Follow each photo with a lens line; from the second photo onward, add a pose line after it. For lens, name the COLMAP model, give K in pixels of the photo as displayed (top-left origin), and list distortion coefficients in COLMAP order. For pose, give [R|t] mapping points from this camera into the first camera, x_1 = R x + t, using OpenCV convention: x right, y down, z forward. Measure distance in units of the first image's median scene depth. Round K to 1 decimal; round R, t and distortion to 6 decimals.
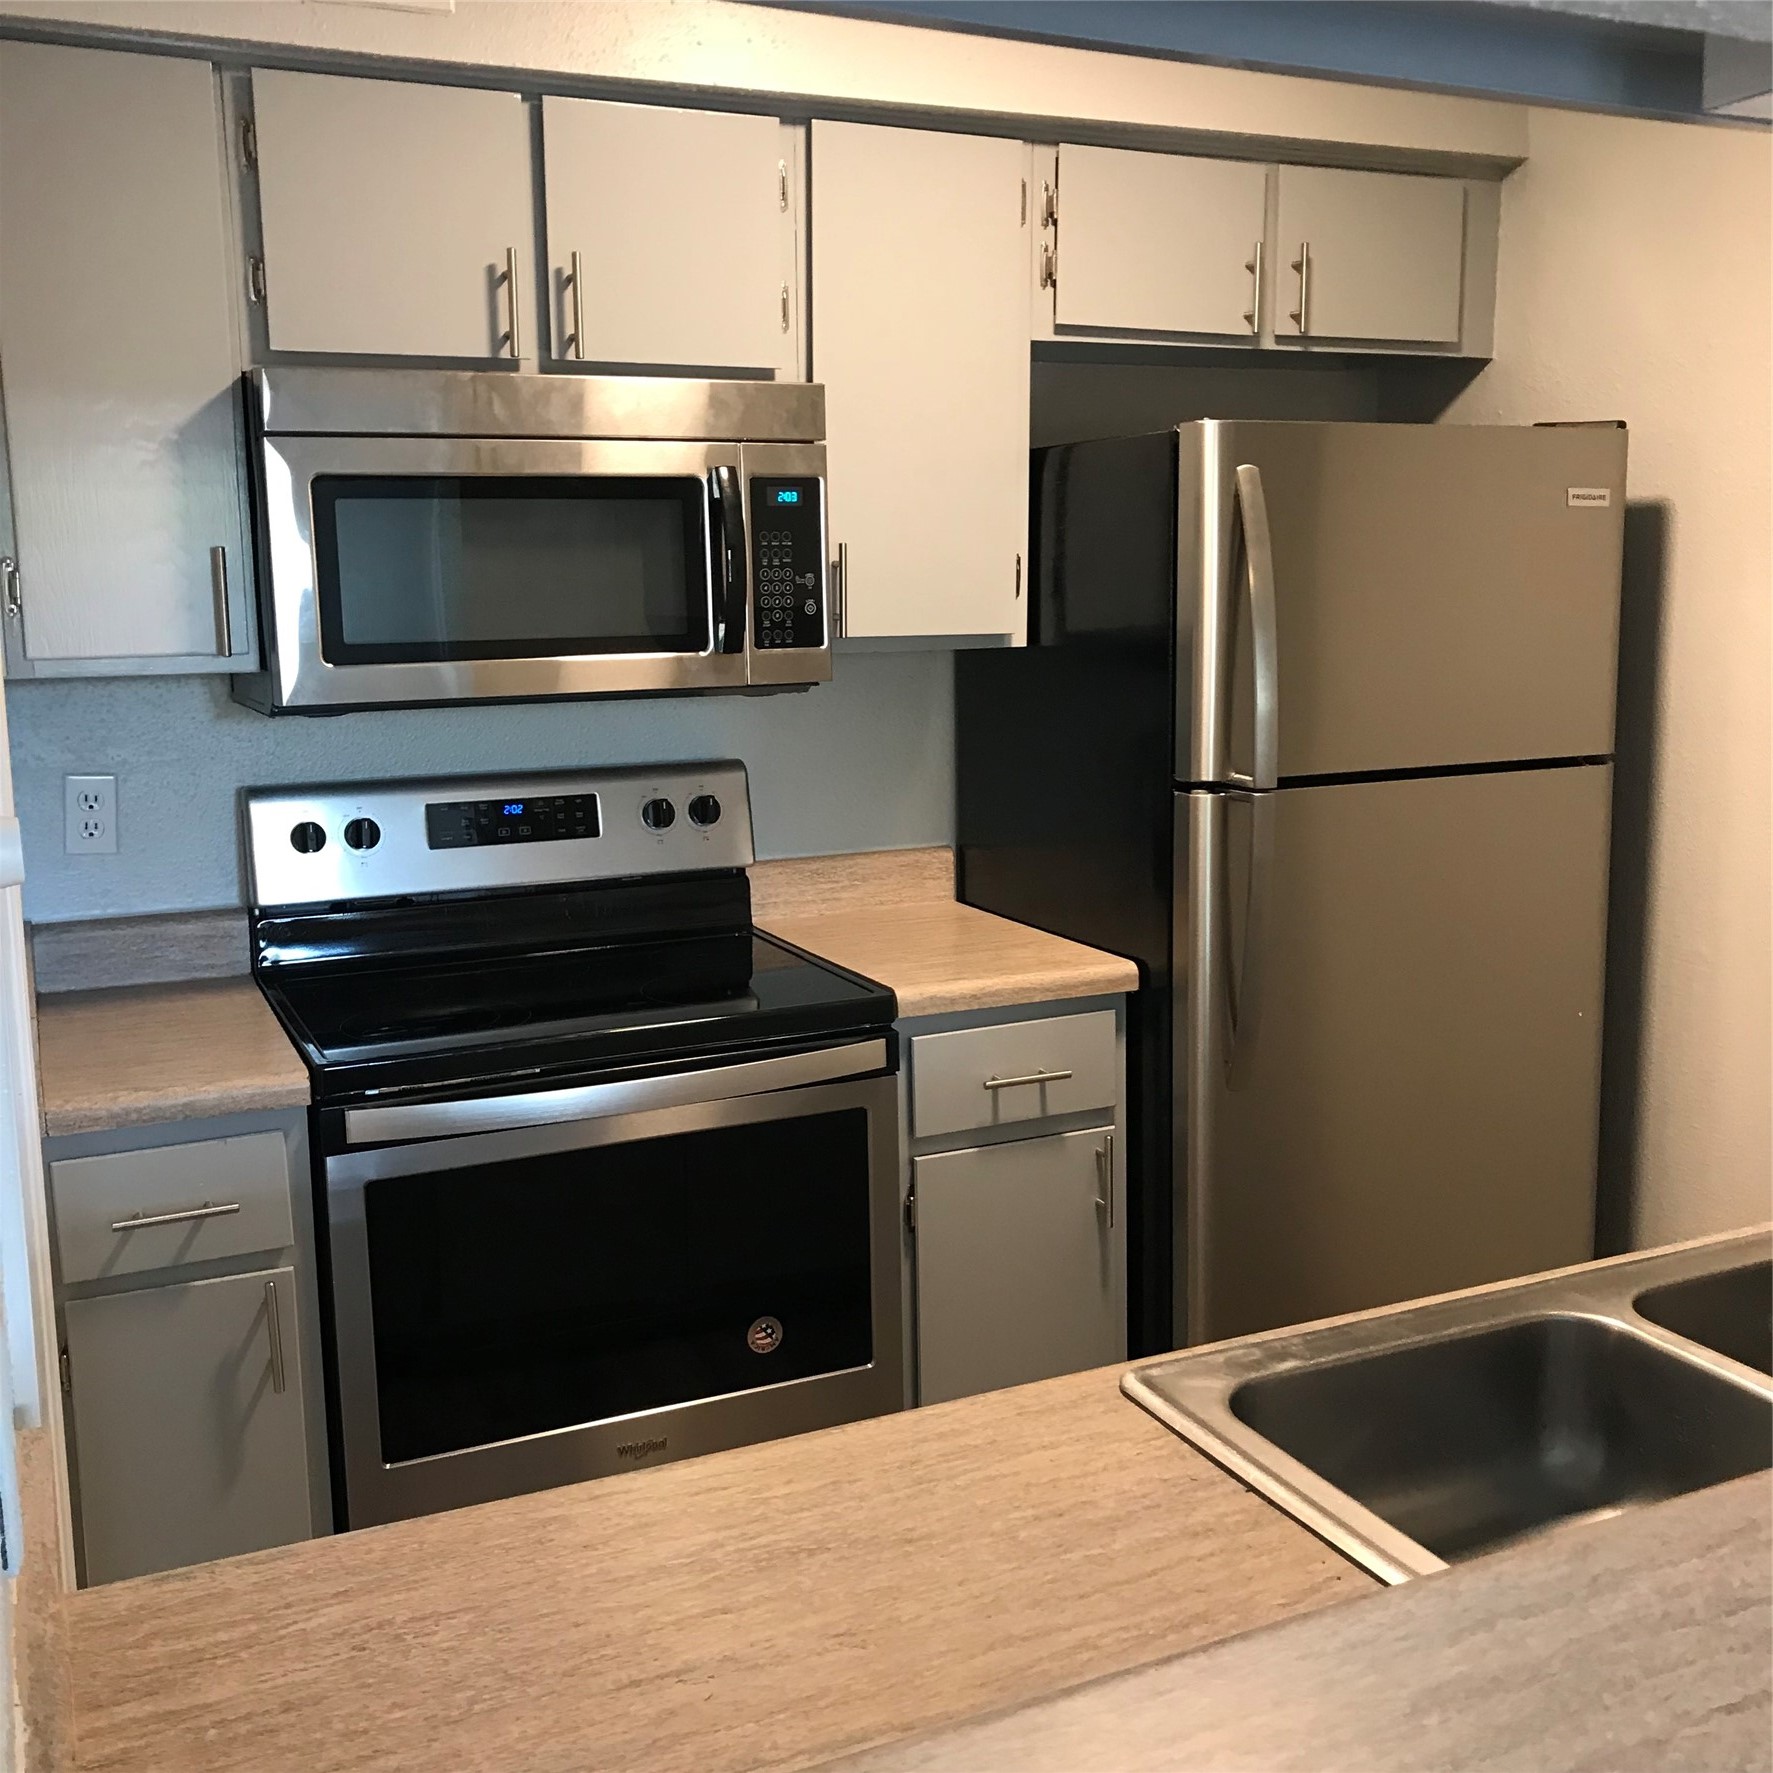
lens RADIAL K [[1972.9, 0, 886.5], [0, 1972.9, 886.5], [0, 0, 1]] dist [0.008601, 0.017243]
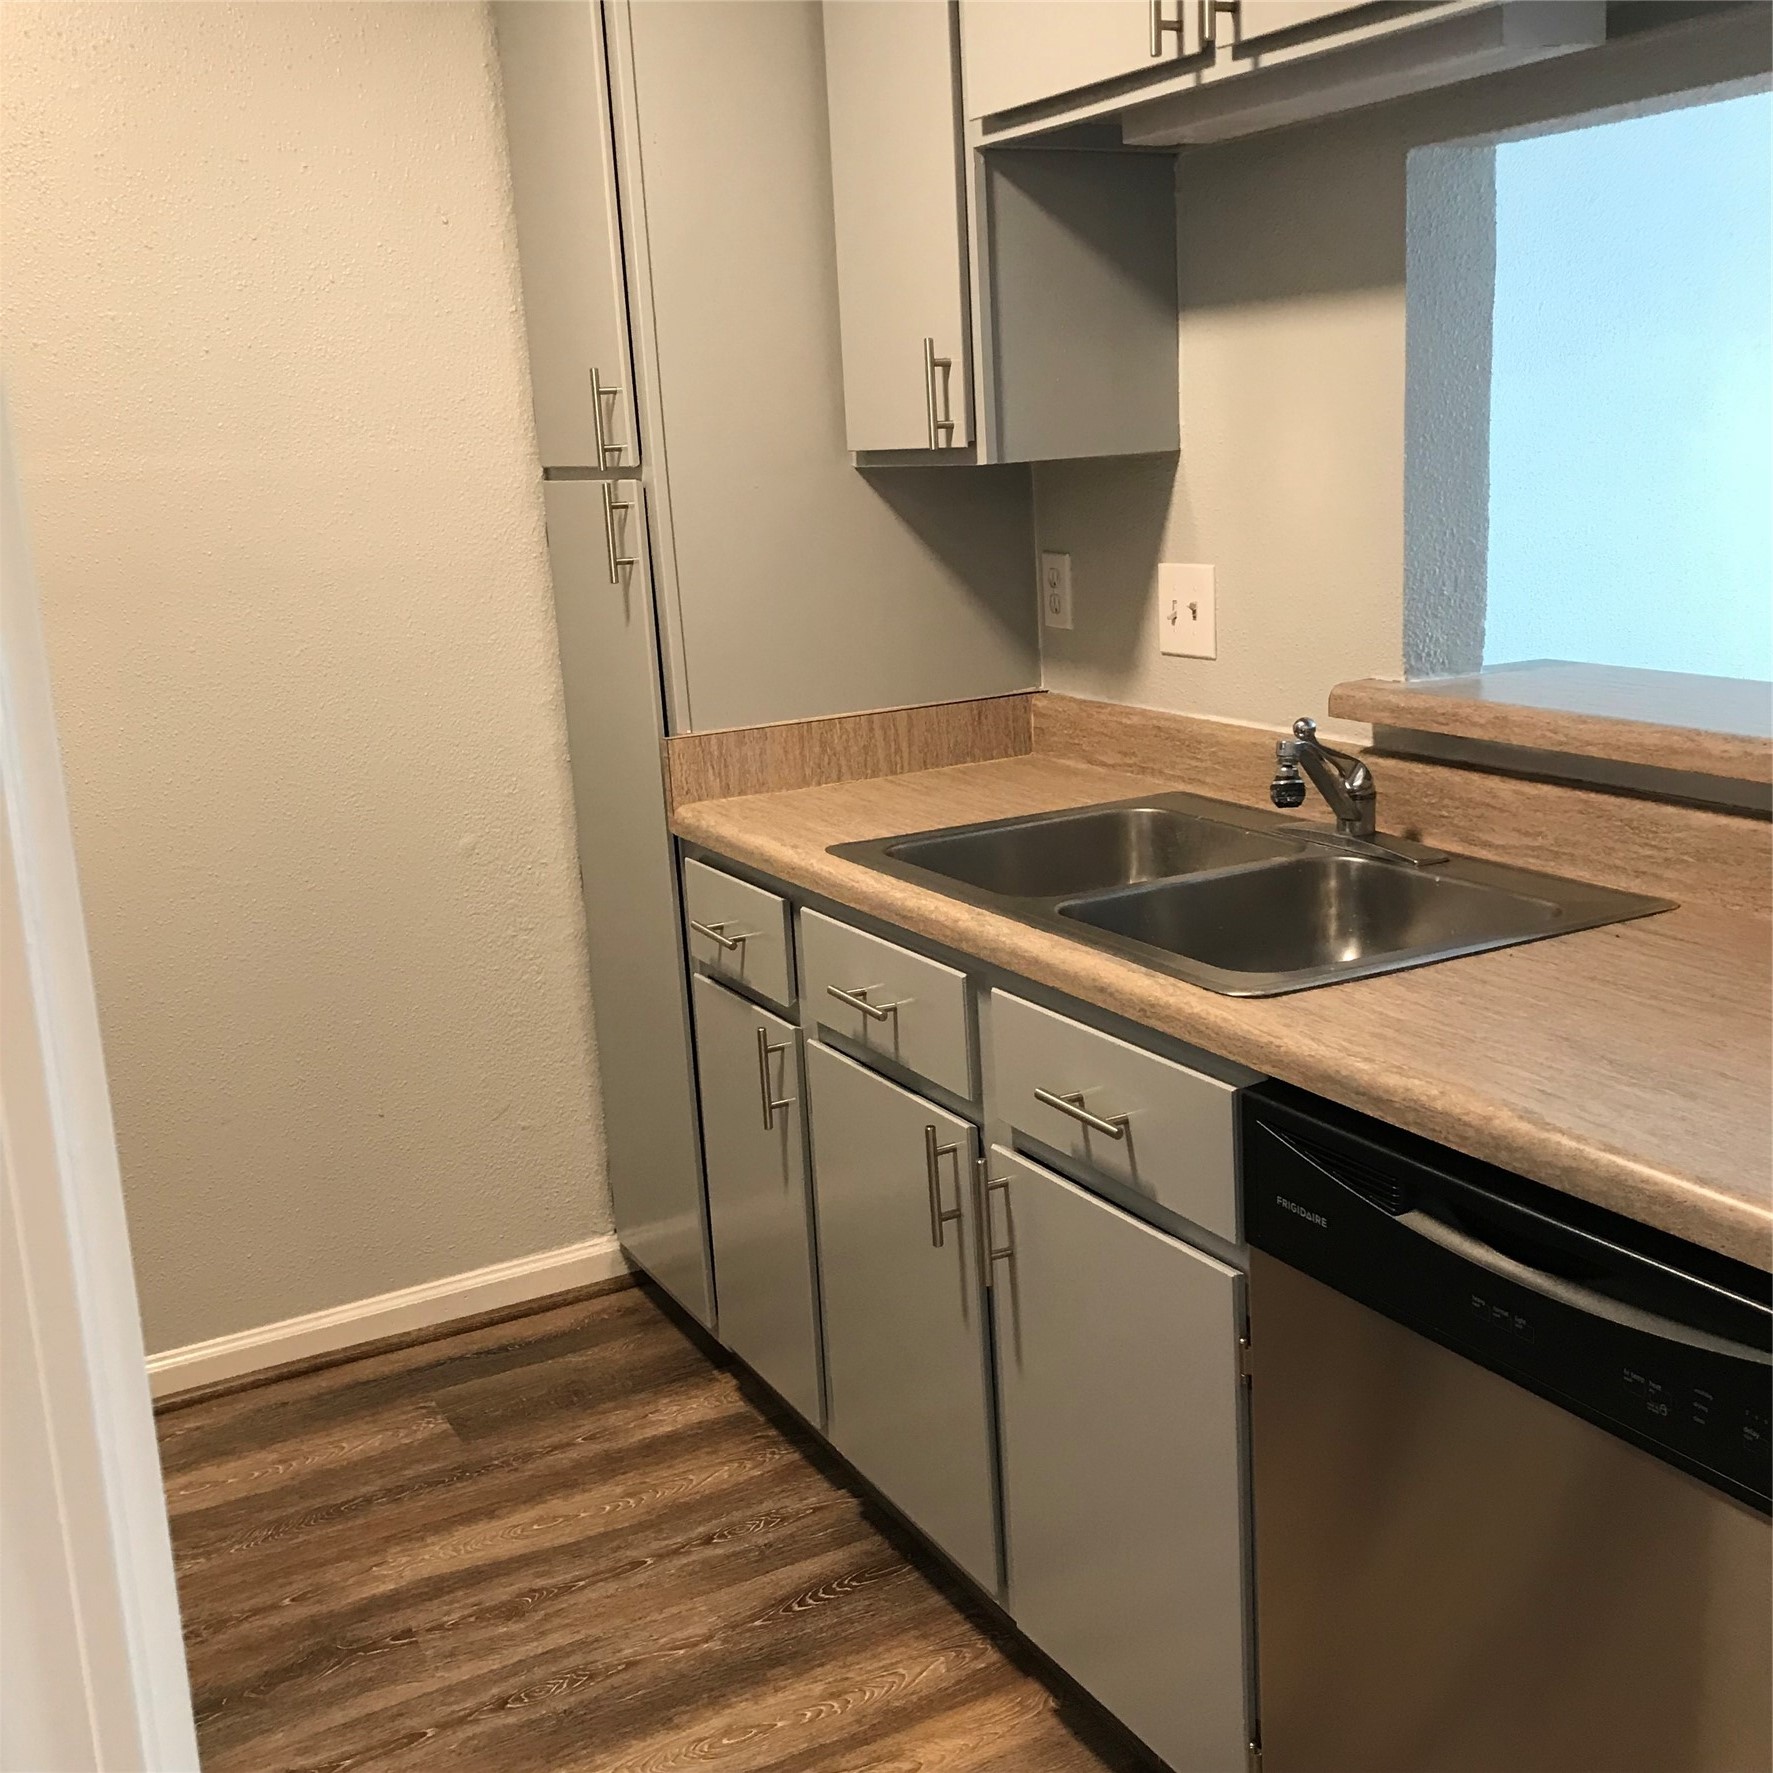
lens RADIAL K [[1972.9, 0, 886.5], [0, 1972.9, 886.5], [0, 0, 1]] dist [0.008601, 0.017243]
pose [[-0.073552, -0.204084, 0.976186, -1.199483], [0.209475, 0.953840, 0.215195, -0.142482], [-0.975044, 0.220315, -0.027406, 1.427410]]
